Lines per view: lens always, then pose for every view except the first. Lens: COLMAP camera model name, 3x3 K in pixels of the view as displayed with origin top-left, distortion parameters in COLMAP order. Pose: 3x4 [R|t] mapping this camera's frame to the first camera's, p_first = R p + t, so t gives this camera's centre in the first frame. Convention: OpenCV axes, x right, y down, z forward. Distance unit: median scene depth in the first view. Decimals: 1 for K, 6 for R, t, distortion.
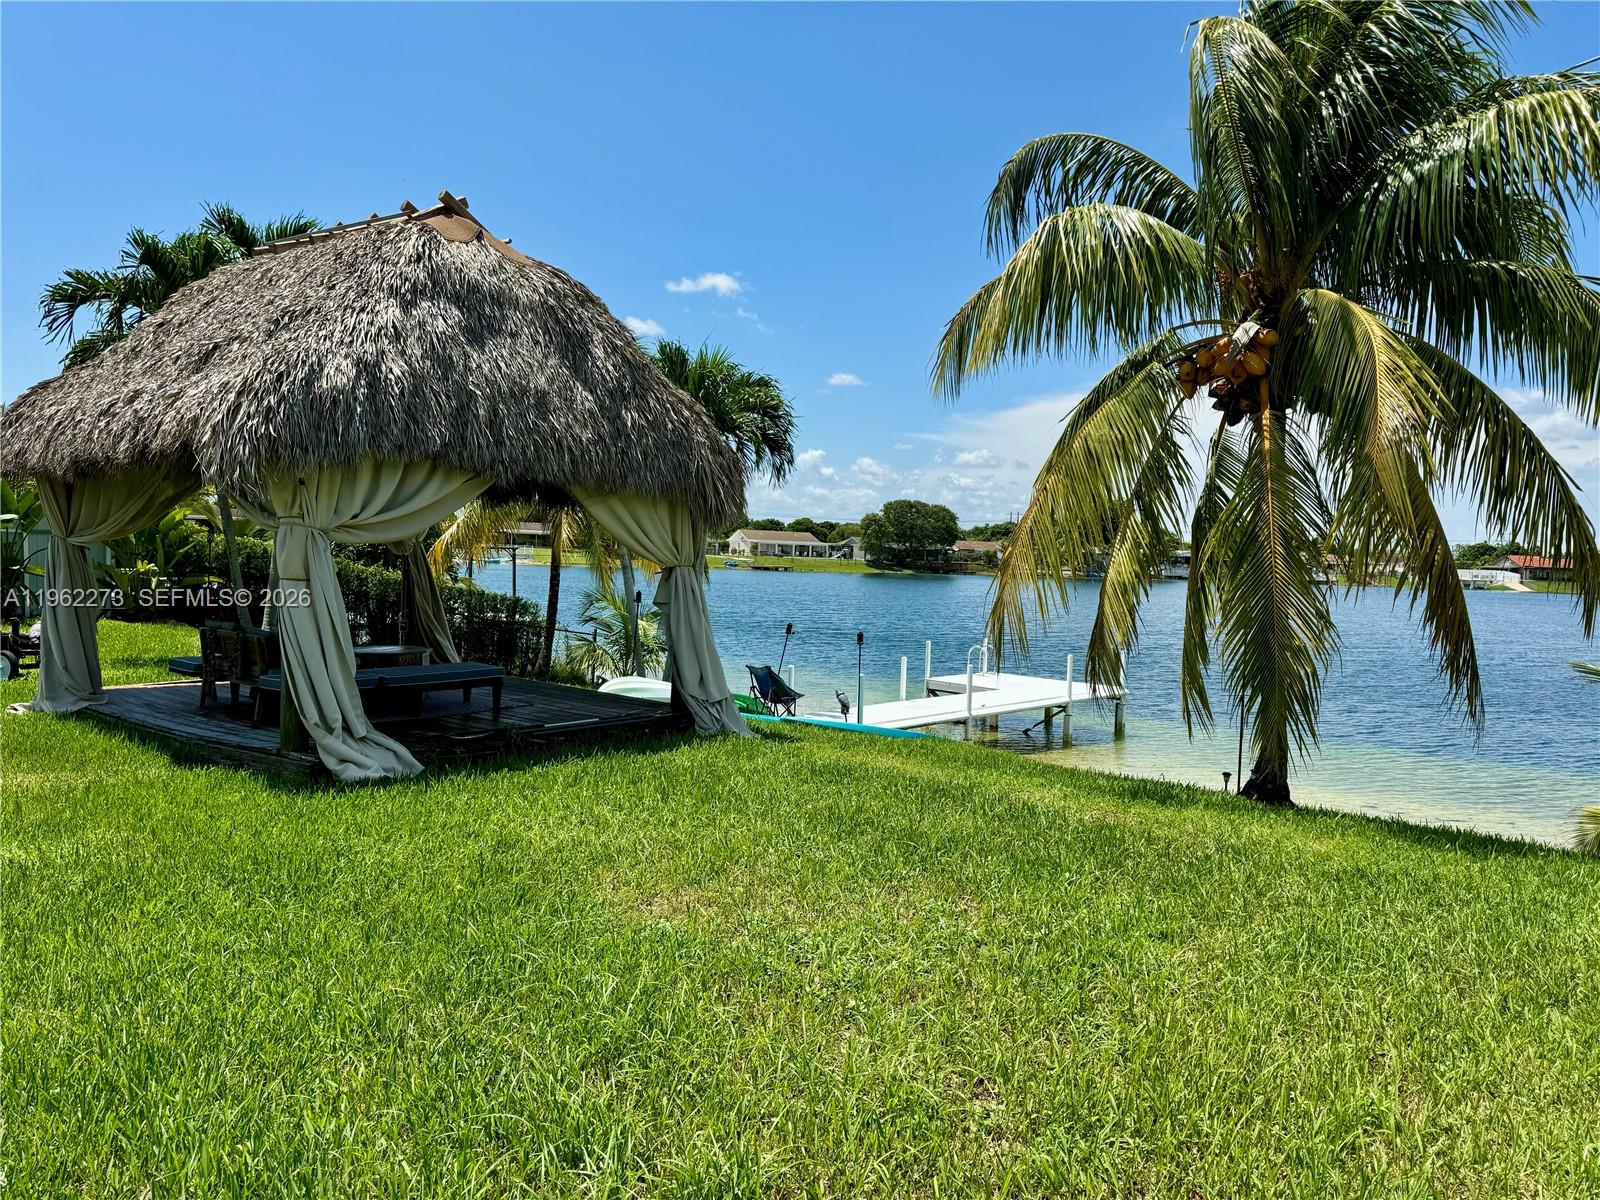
lens RADIAL K [[1109.8, 0, 803.6], [0, 1109.8, 627.3], [0, 0, 1]] dist [0.057016, -0.061485]
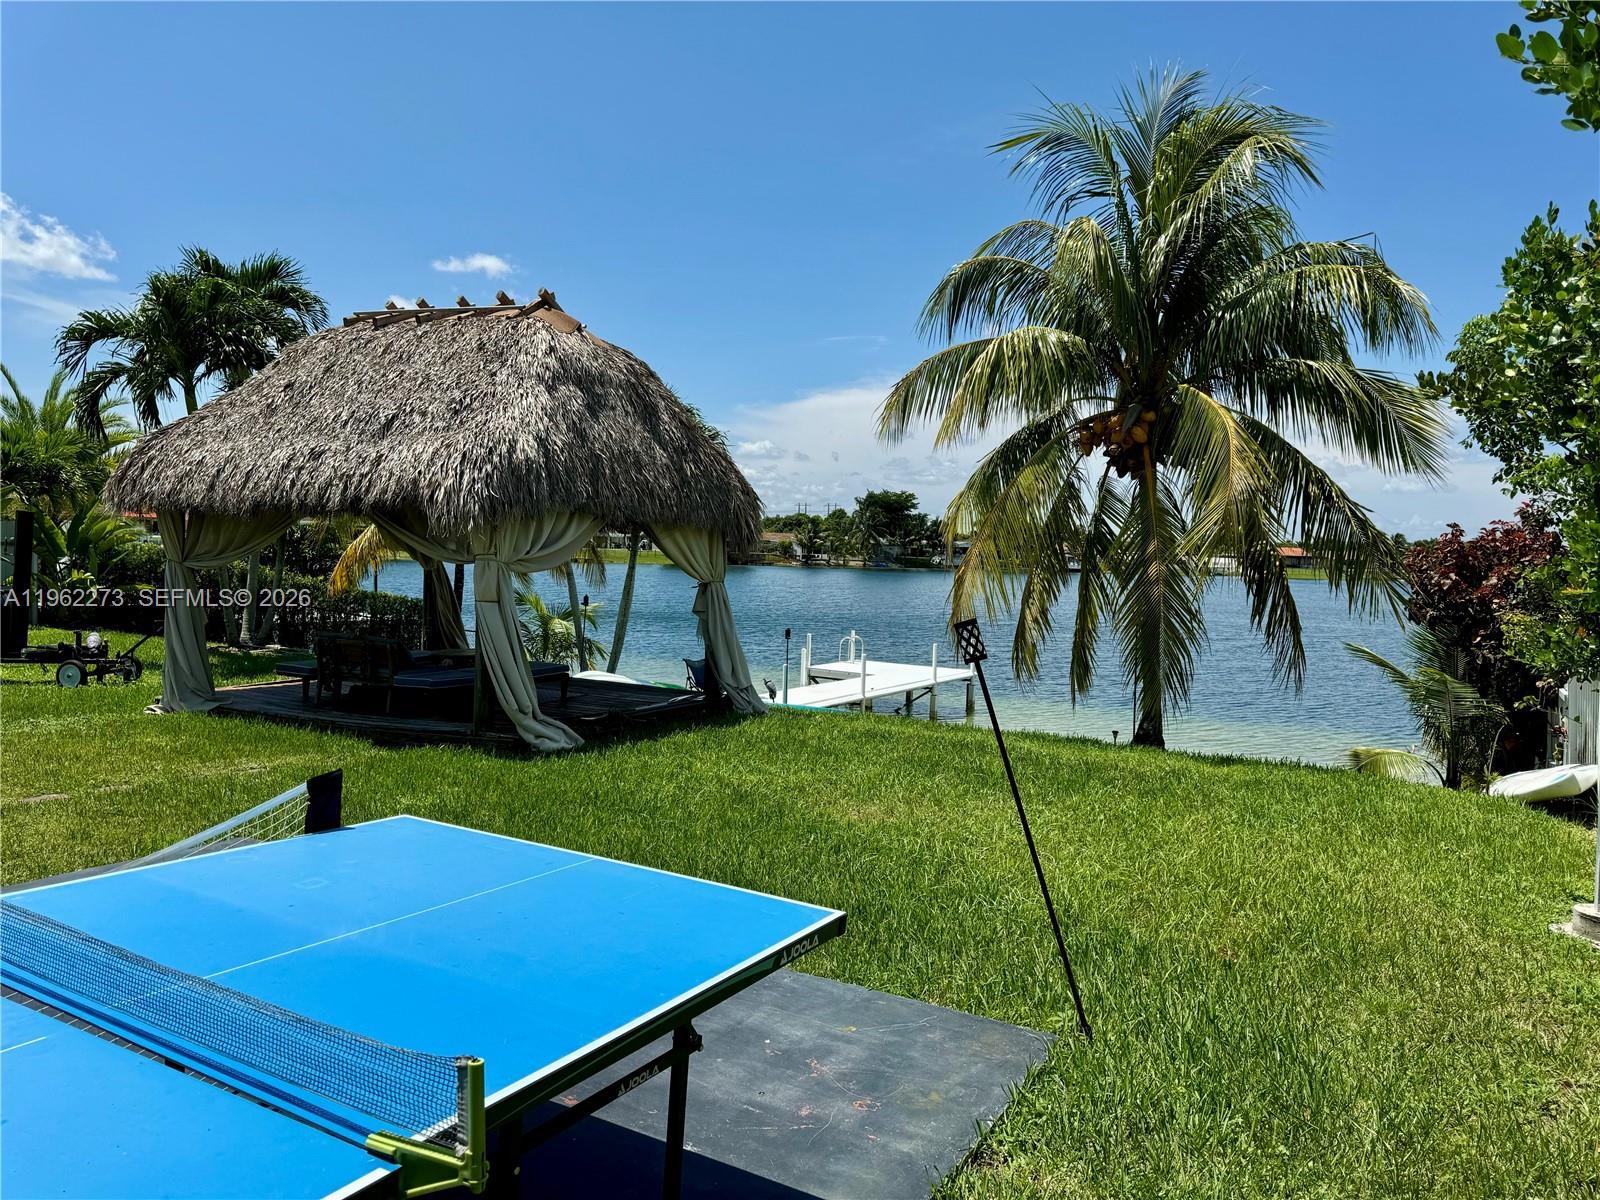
lens RADIAL K [[1104.8, 0, 800.0], [0, 1104.8, 600.0], [0, 0, 1]] dist [0.157578, -0.319782]
pose [[0.983627, -0.011975, 0.179820, -0.262085], [0.014846, 0.999783, -0.014630, -0.015259], [-0.179606, 0.017060, 0.983591, -0.286356]]
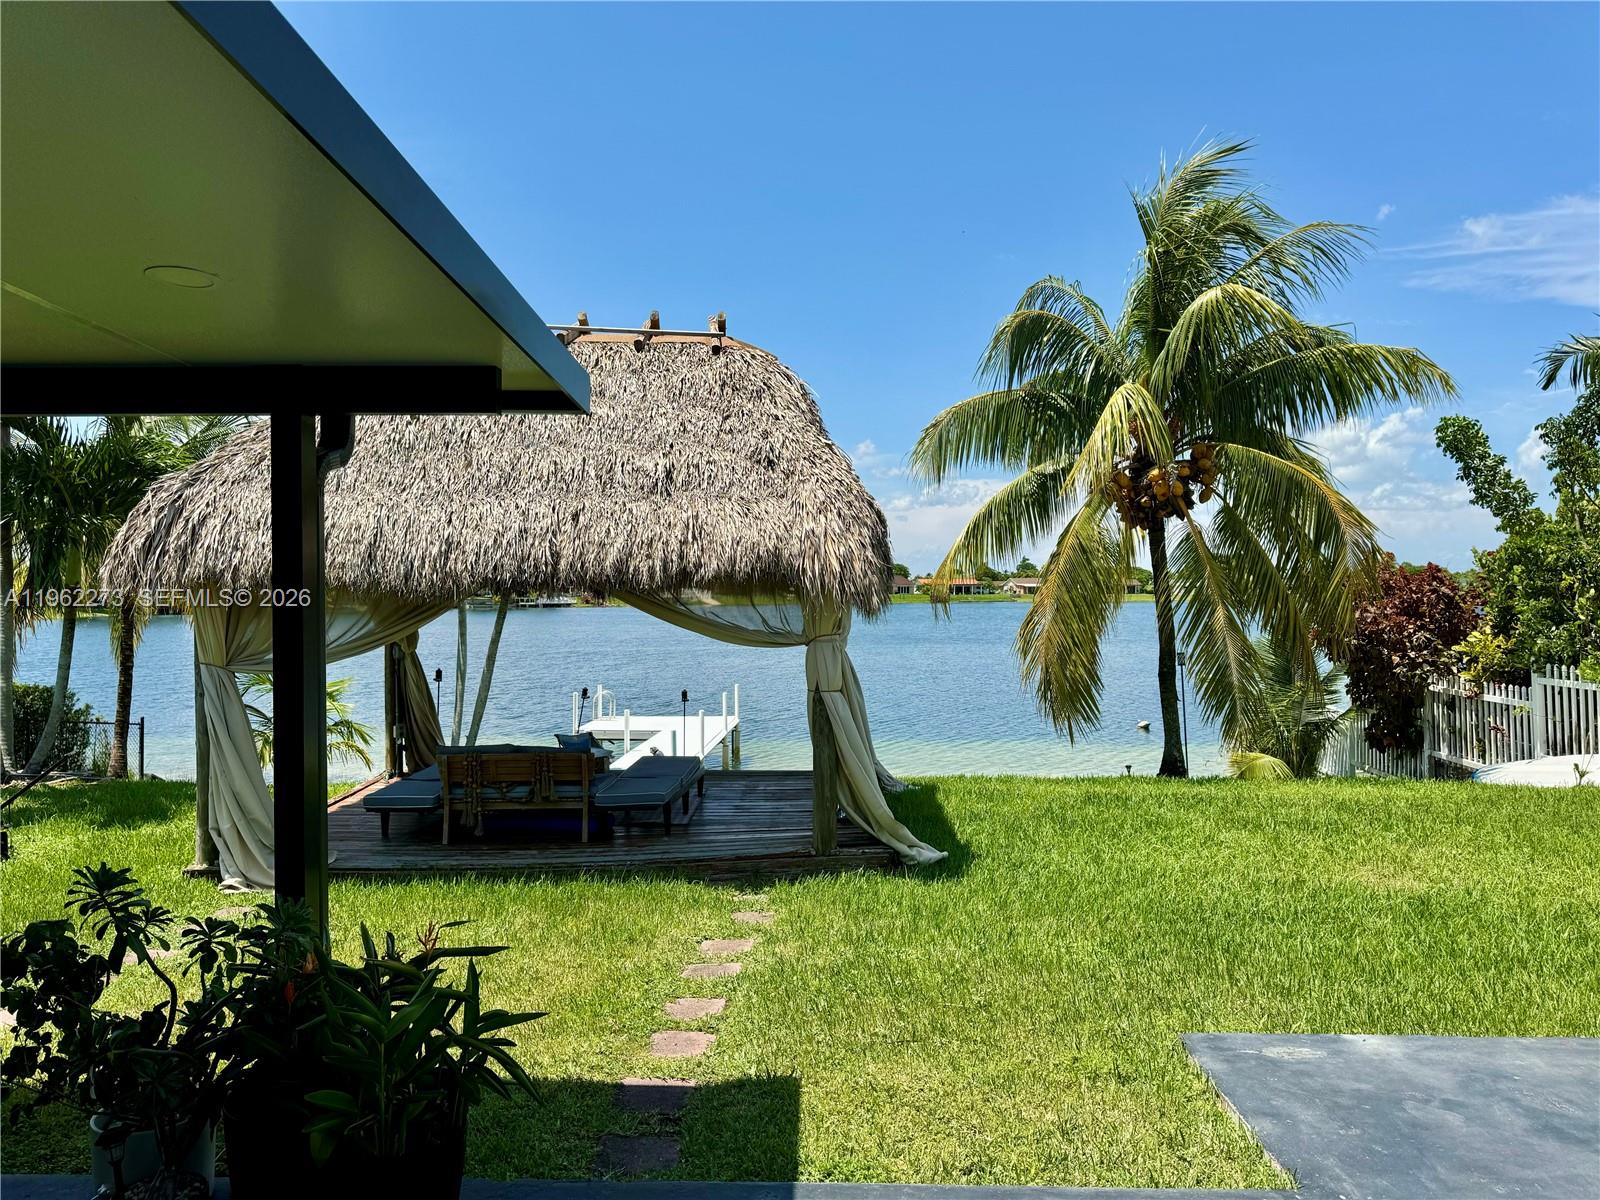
lens RADIAL K [[1109.1, 0, 802.8], [0, 1109.1, 605.1], [0, 0, 1]] dist [0.117449, -0.185568]
pose [[0.793894, -0.044116, 0.606454, -0.905078], [0.071309, 0.997237, -0.020805, -0.082115], [-0.603861, 0.059762, 0.794846, 0.116416]]
